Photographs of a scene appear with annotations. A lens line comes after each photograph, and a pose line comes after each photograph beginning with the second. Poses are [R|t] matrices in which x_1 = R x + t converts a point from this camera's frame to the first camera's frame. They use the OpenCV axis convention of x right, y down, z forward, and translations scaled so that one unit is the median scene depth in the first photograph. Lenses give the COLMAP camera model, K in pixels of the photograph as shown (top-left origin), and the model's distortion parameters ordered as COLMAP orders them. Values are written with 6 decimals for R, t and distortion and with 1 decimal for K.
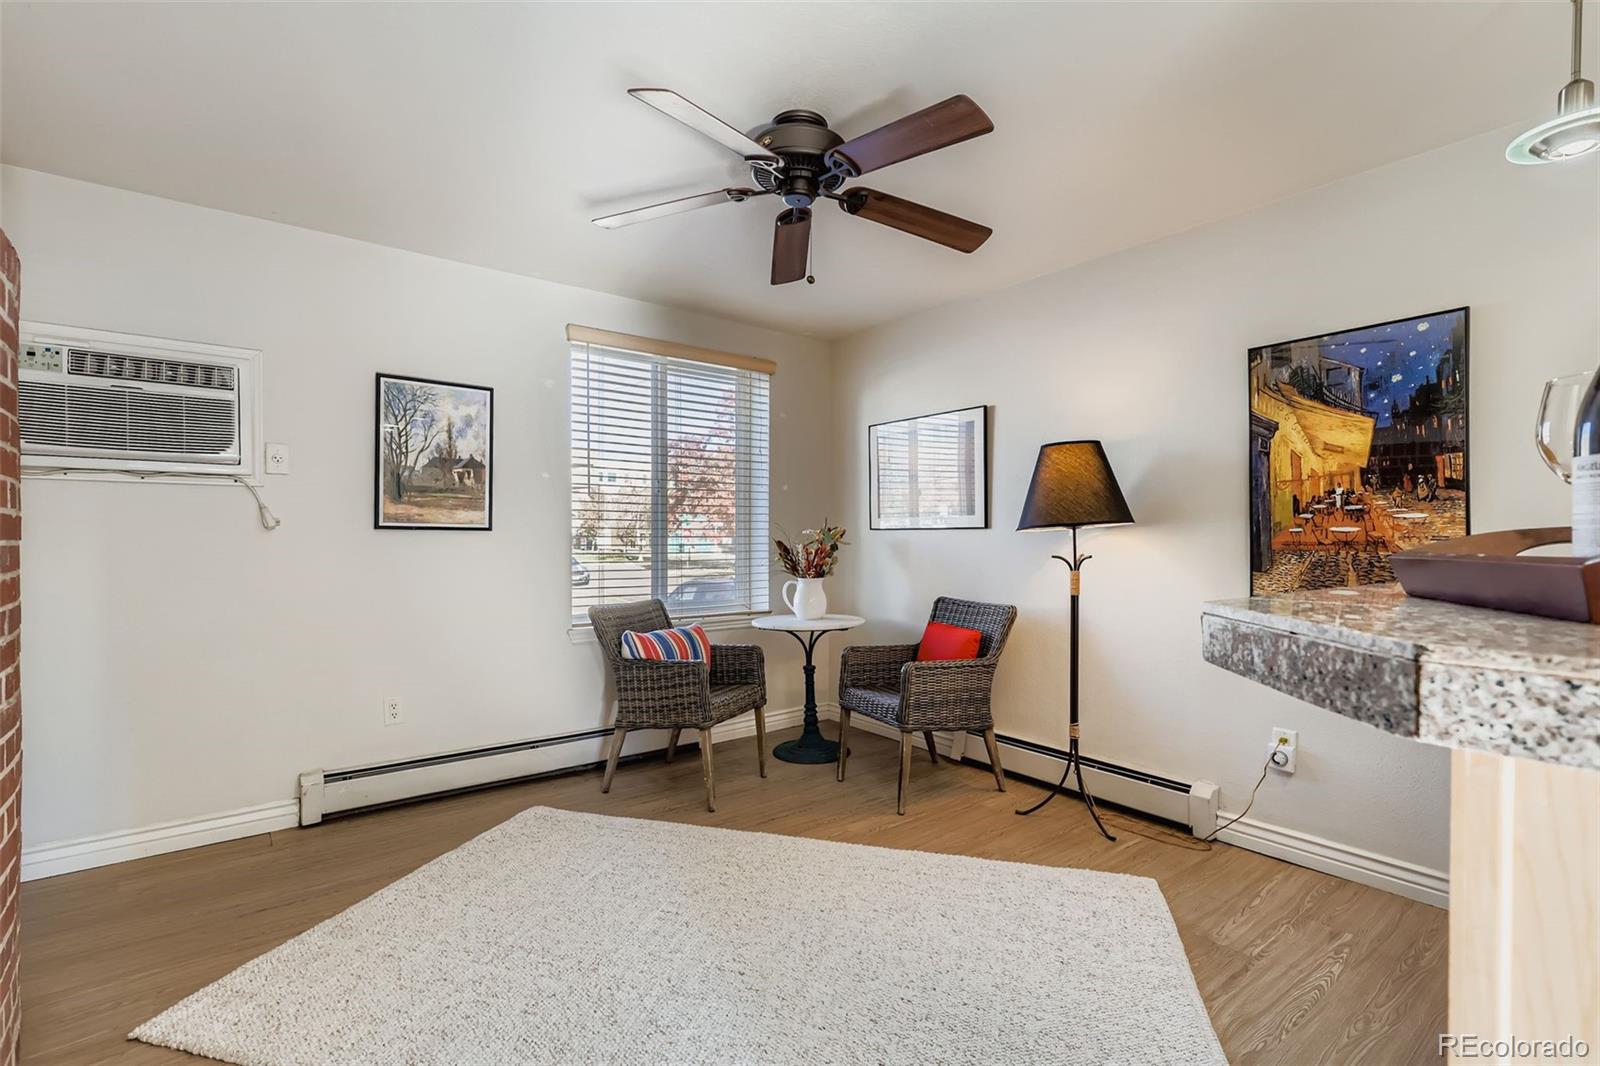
lens RADIAL K [[733.8, 0, 806.3], [0, 733.8, 545.3], [0, 0, 1]] dist [-0.001769, -0.000659]
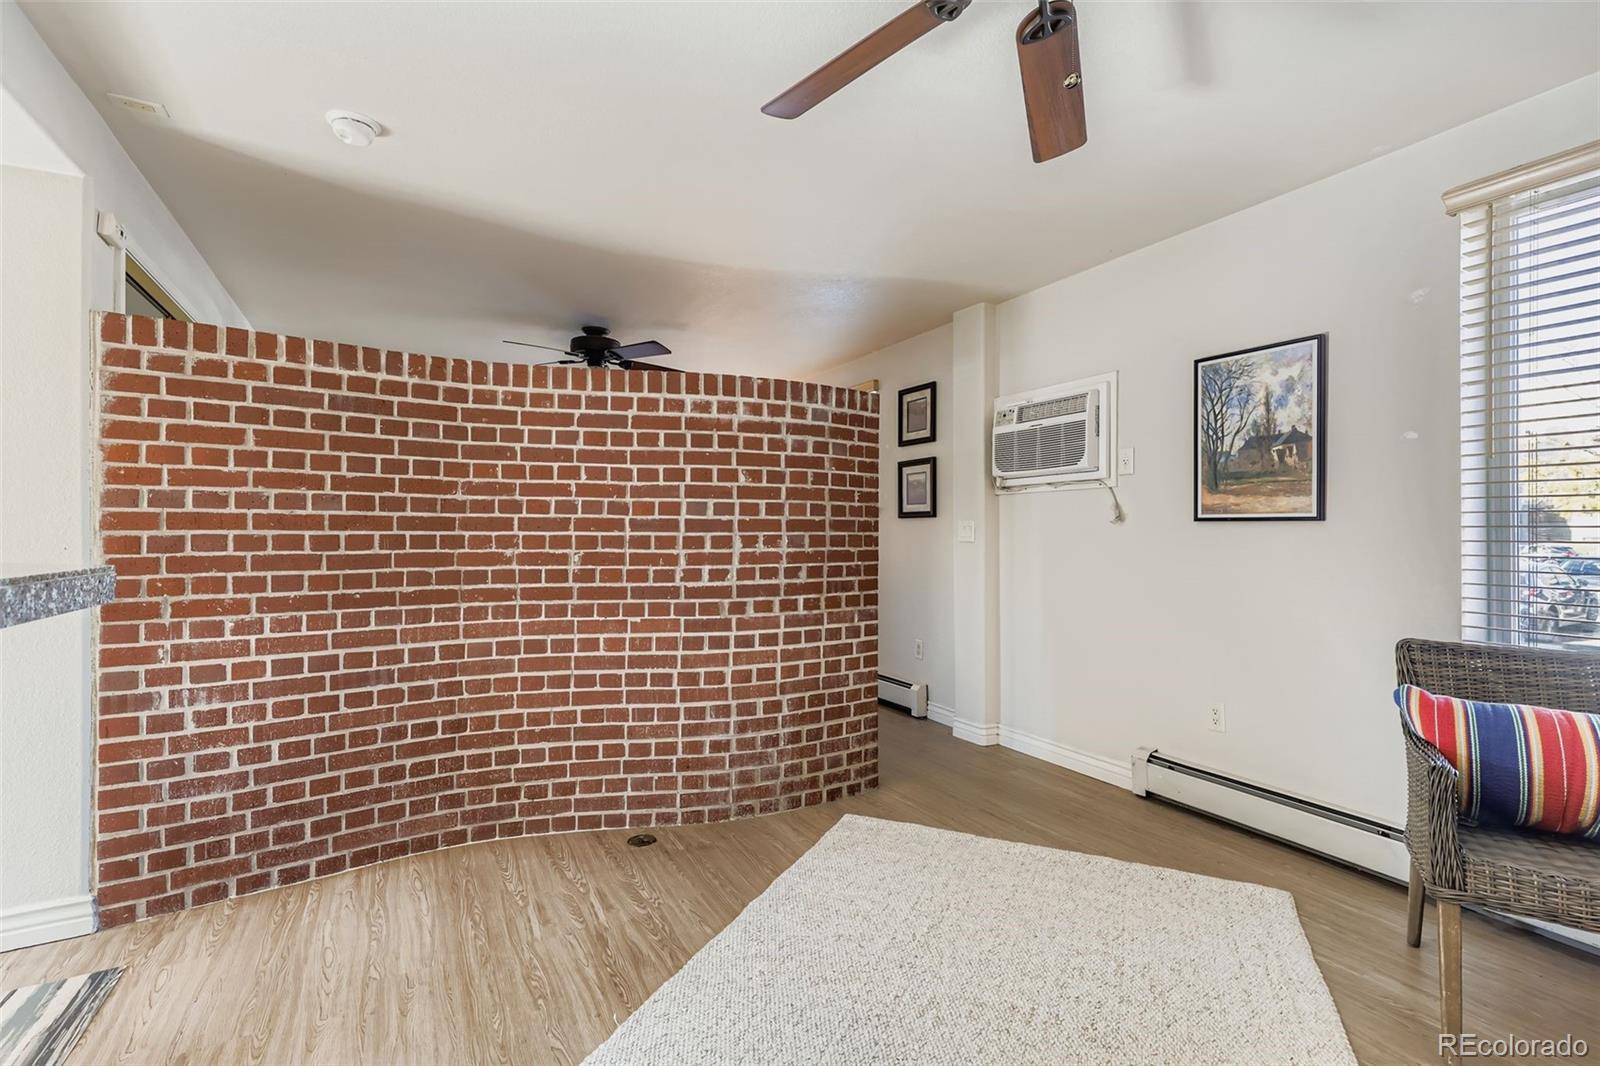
lens RADIAL K [[725.3, 0, 808.2], [0, 725.3, 532.6], [0, 0, 1]] dist [-0.000629, -0.000354]
pose [[-0.159574, -0.003278, -0.987181, 0.492594], [-0.011569, 0.999932, -0.001450, 0.000063], [0.987118, 0.011190, -0.159601, 0.728057]]
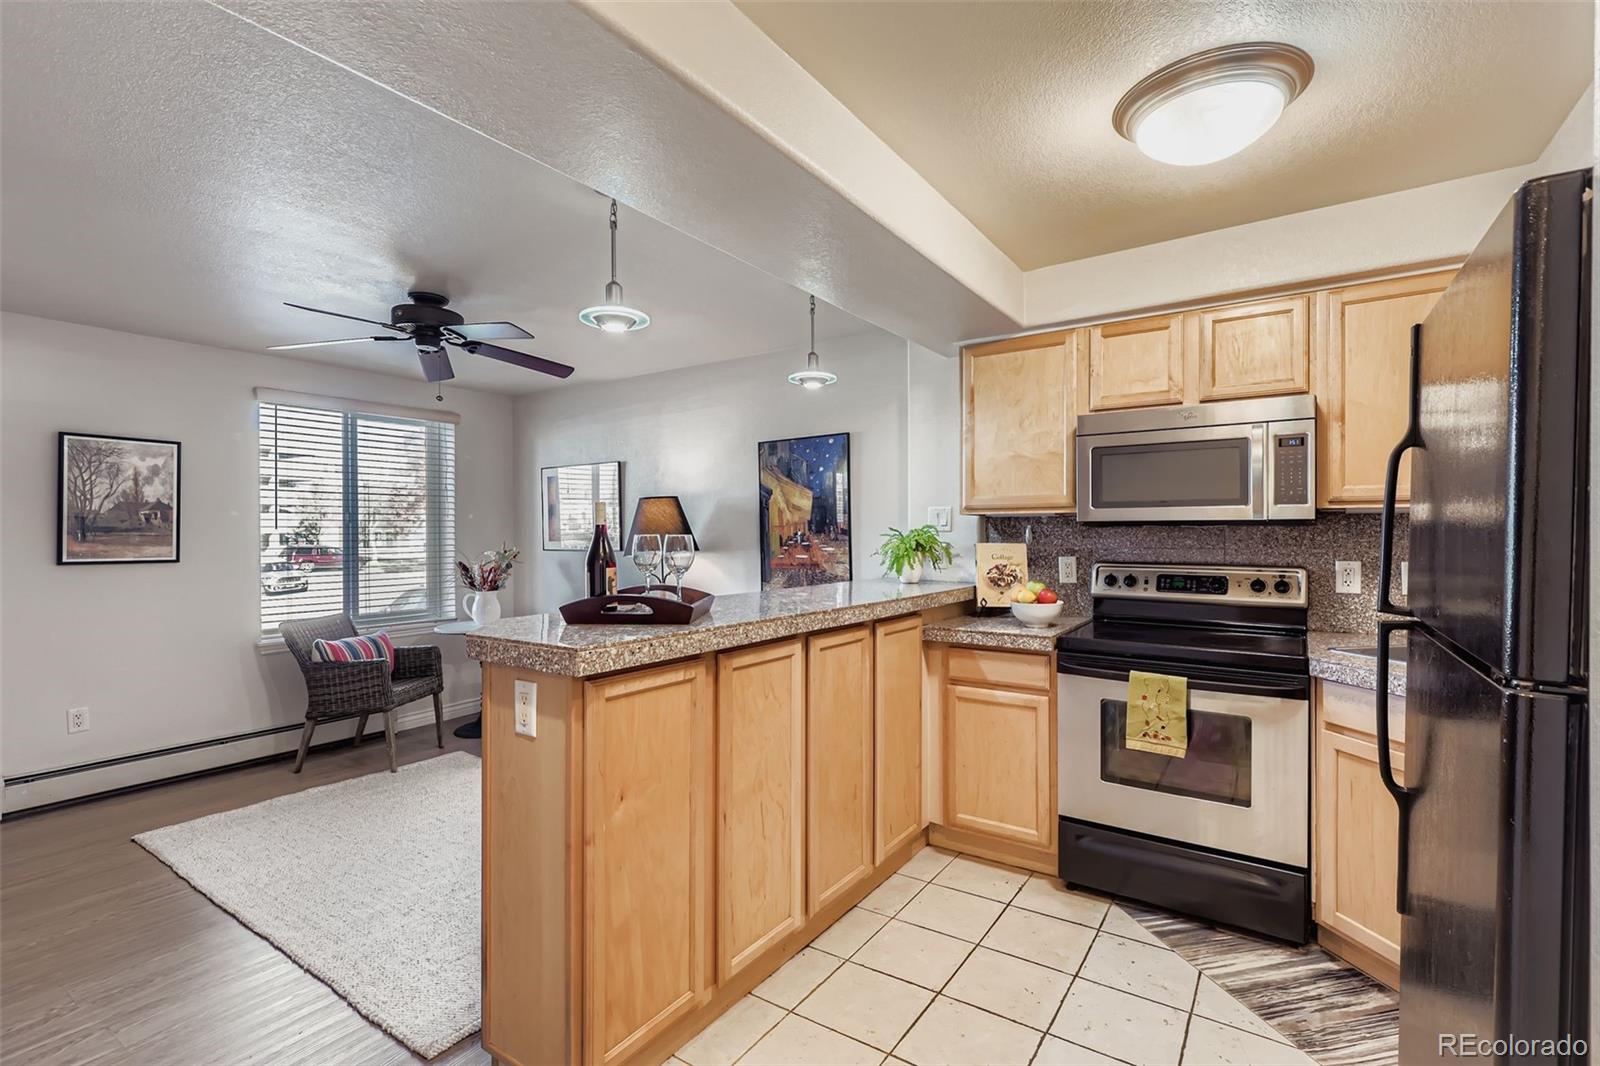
lens RADIAL K [[725.3, 0, 808.2], [0, 725.3, 532.6], [0, 0, 1]] dist [-0.000629, -0.000354]
pose [[0.950962, -0.008242, 0.309198, 0.214365], [0.011748, 0.999886, -0.009478, -0.054644], [-0.309085, 0.012646, 0.950950, -0.523377]]
